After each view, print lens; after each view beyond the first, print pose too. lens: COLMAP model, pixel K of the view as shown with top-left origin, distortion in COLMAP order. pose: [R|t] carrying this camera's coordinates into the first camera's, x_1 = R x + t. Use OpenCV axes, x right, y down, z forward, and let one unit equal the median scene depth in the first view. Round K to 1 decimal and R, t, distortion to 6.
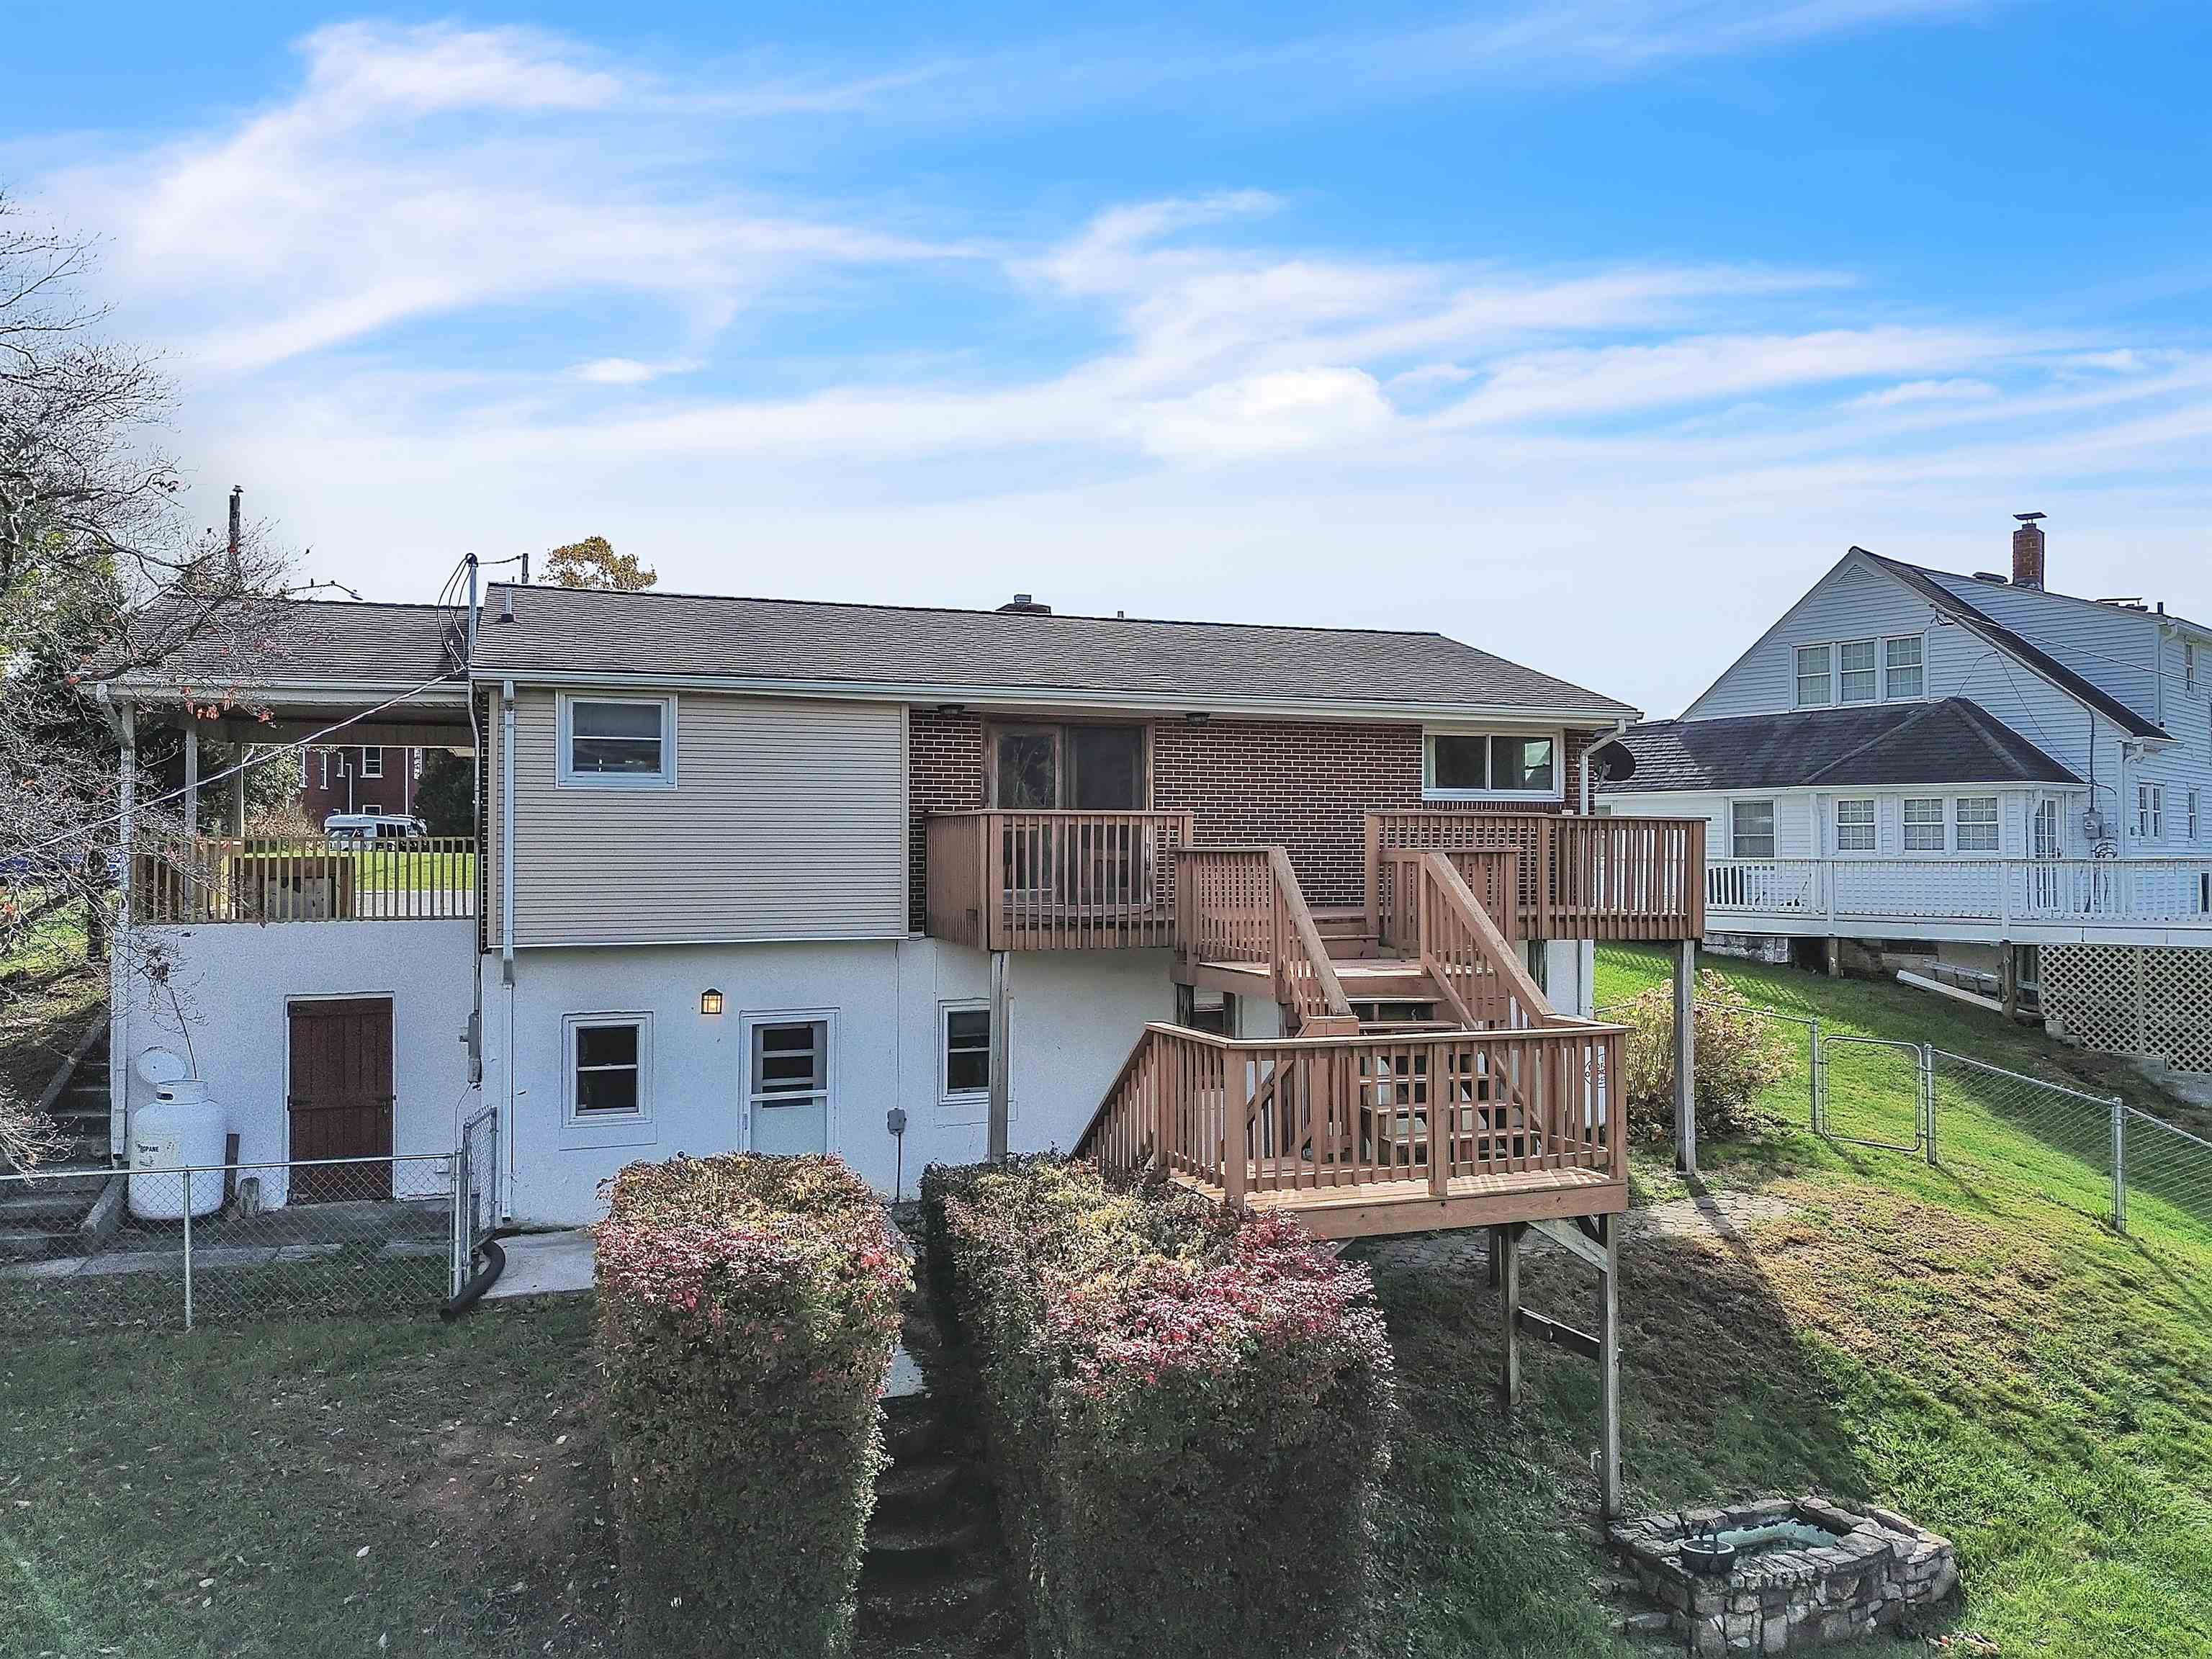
lens RADIAL K [[1589.6, 0, 1159.2], [0, 1589.6, 780.7], [0, 0, 1]] dist [0.069391, -0.056034]
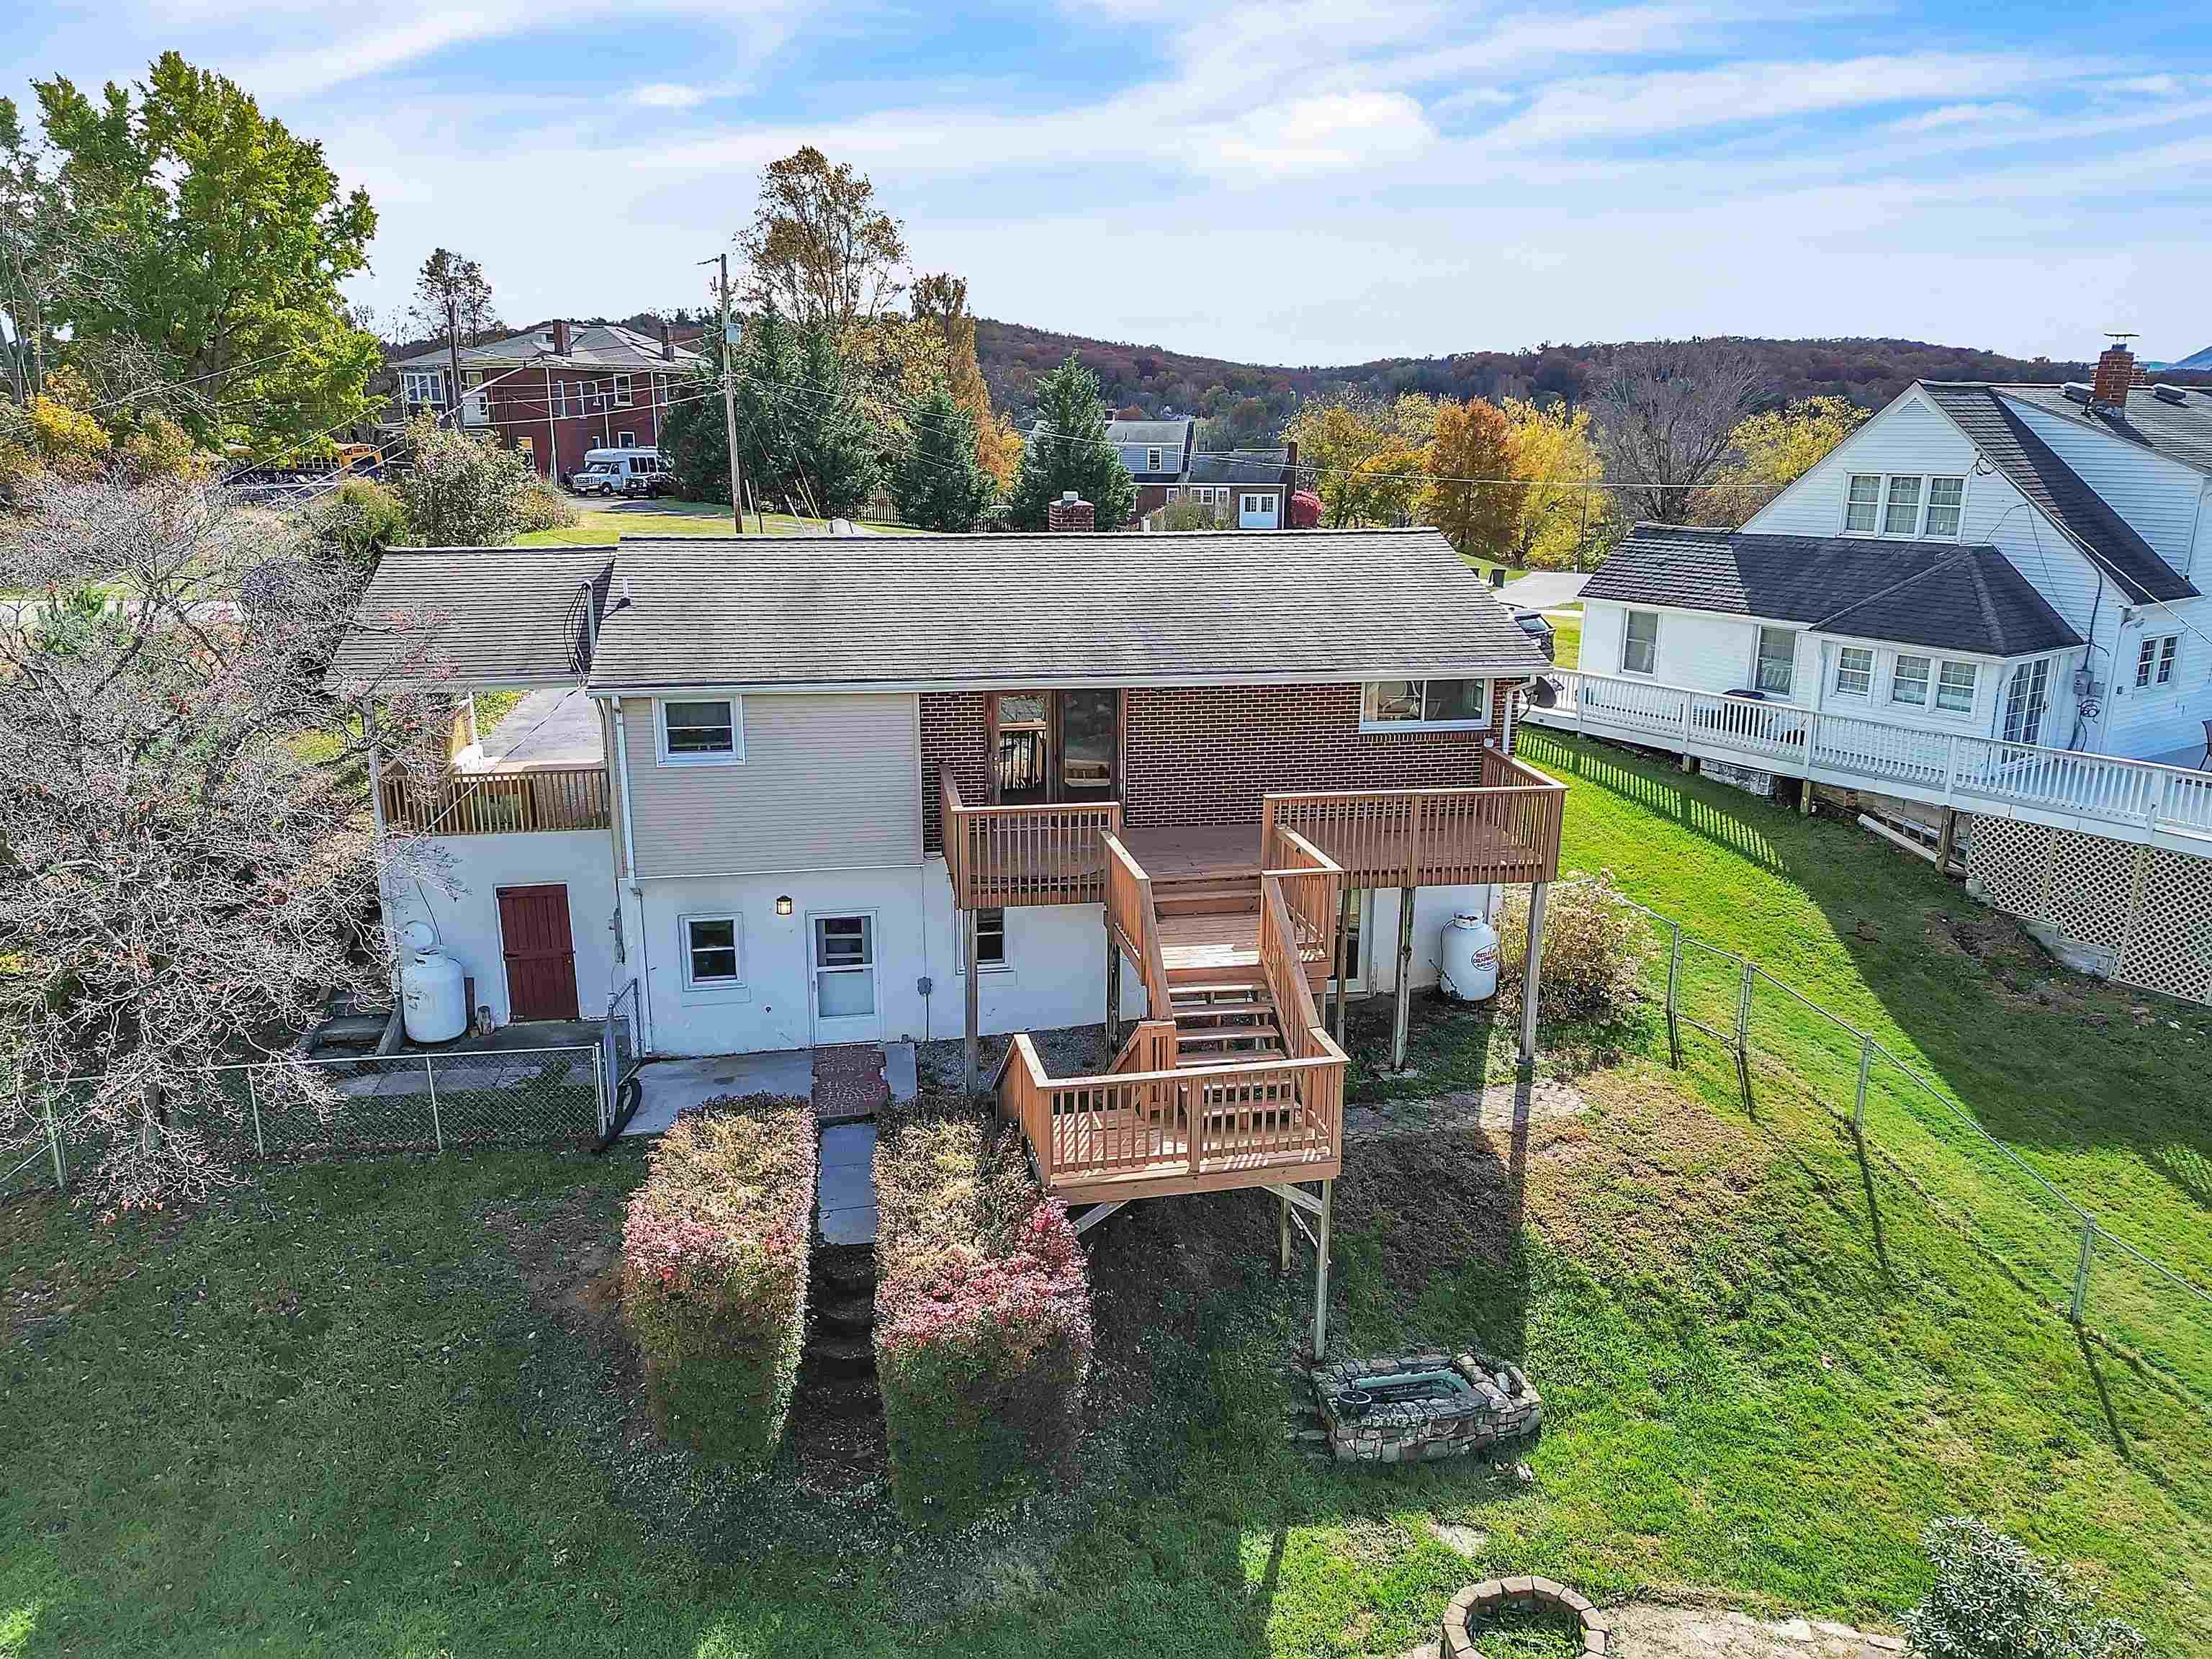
lens RADIAL K [[1589.6, 0, 1159.2], [0, 1589.6, 780.7], [0, 0, 1]] dist [0.069391, -0.056034]
pose [[0.988127, 0.045556, -0.146733, 0.243341], [-0.005105, 0.964238, 0.264987, -0.343035], [0.153558, -0.261091, 0.953022, -0.230027]]
